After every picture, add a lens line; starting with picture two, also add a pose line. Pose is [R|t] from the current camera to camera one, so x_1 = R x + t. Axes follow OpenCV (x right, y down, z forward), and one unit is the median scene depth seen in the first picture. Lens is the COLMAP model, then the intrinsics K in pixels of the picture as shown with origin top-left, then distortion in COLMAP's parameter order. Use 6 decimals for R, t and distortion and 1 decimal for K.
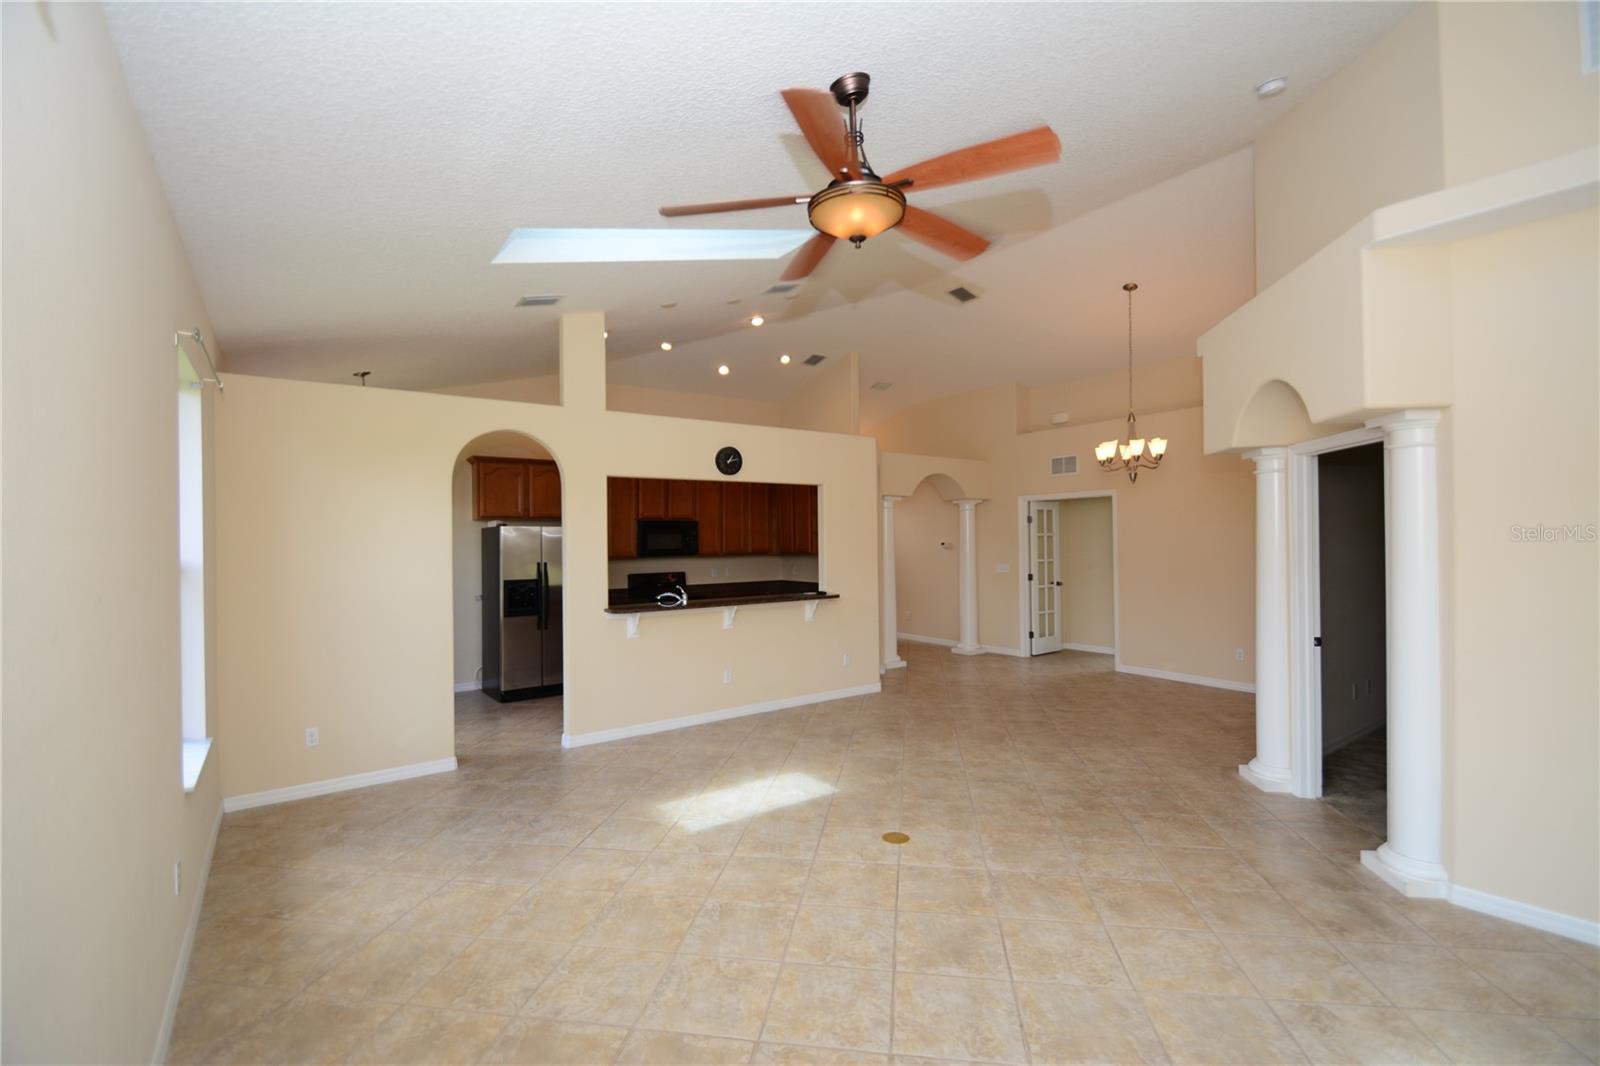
lens RADIAL K [[701.4, 0, 803.8], [0, 701.4, 542.9], [0, 0, 1]] dist [0.009024, -0.012090]
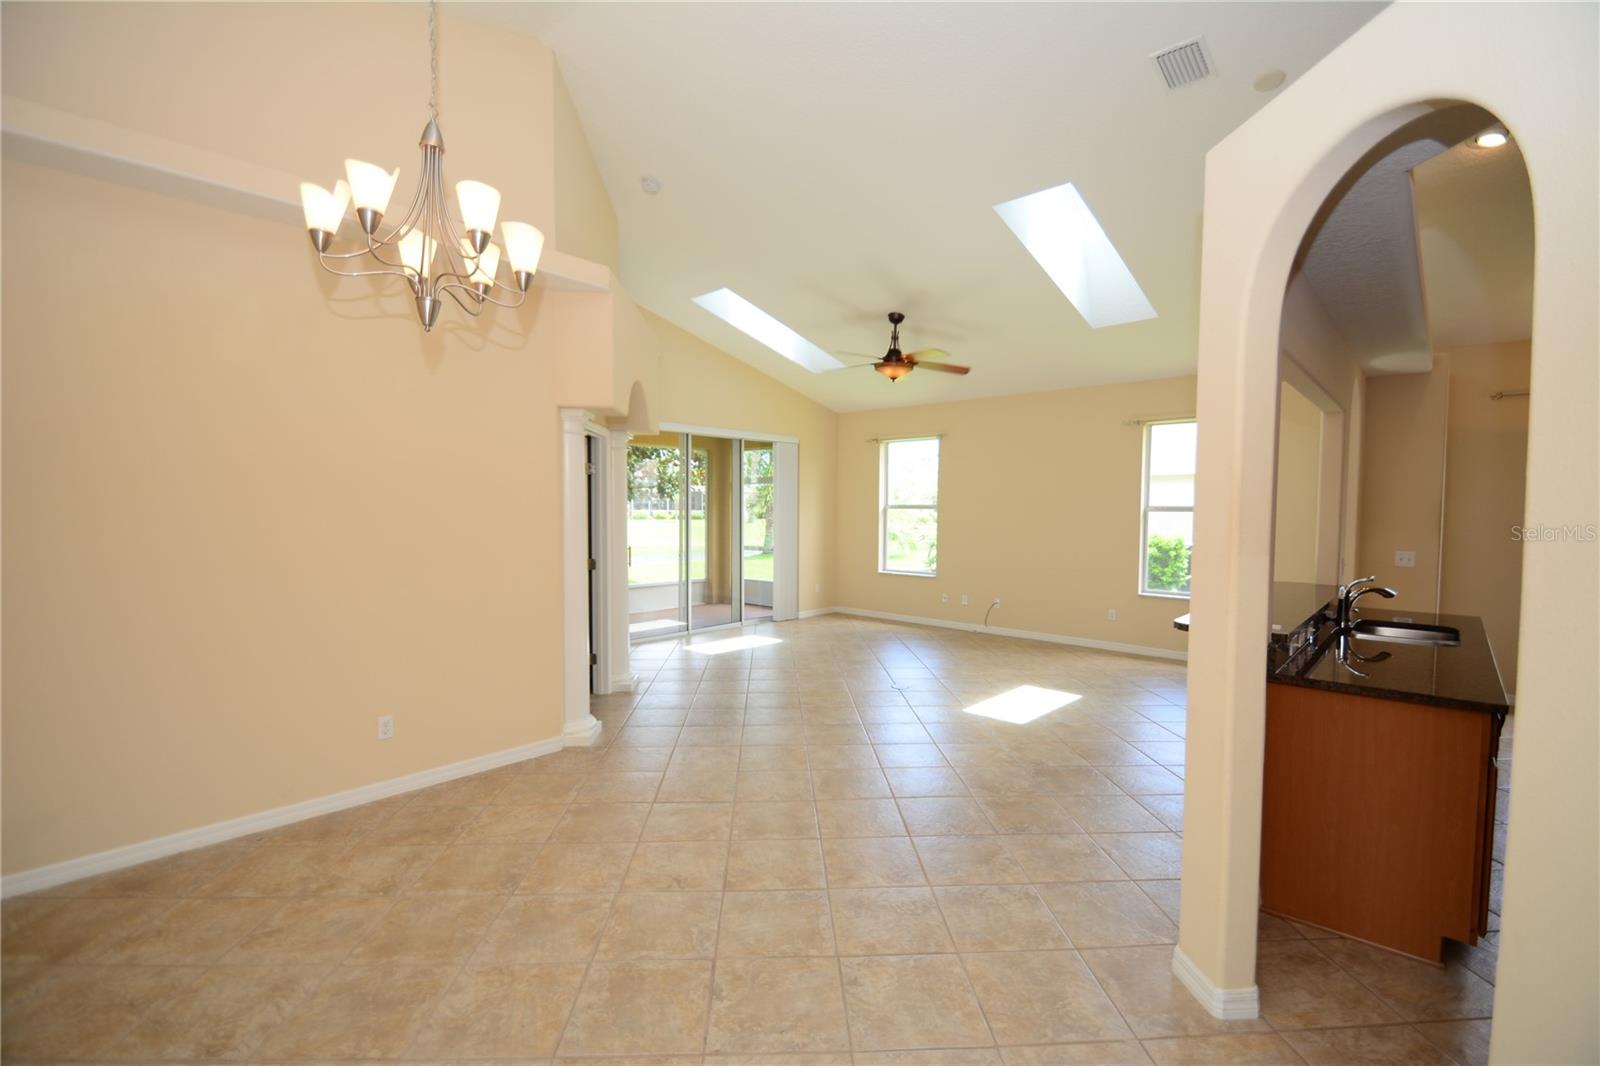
lens RADIAL K [[701.4, 0, 804.8], [0, 701.4, 532.5], [0, 0, 1]] dist [0.009024, -0.012090]
pose [[-0.979825, 0.013769, -0.199384, 0.506947], [0.004580, 0.998909, 0.046478, -0.004017], [0.199807, 0.044627, -0.978819, 1.933323]]
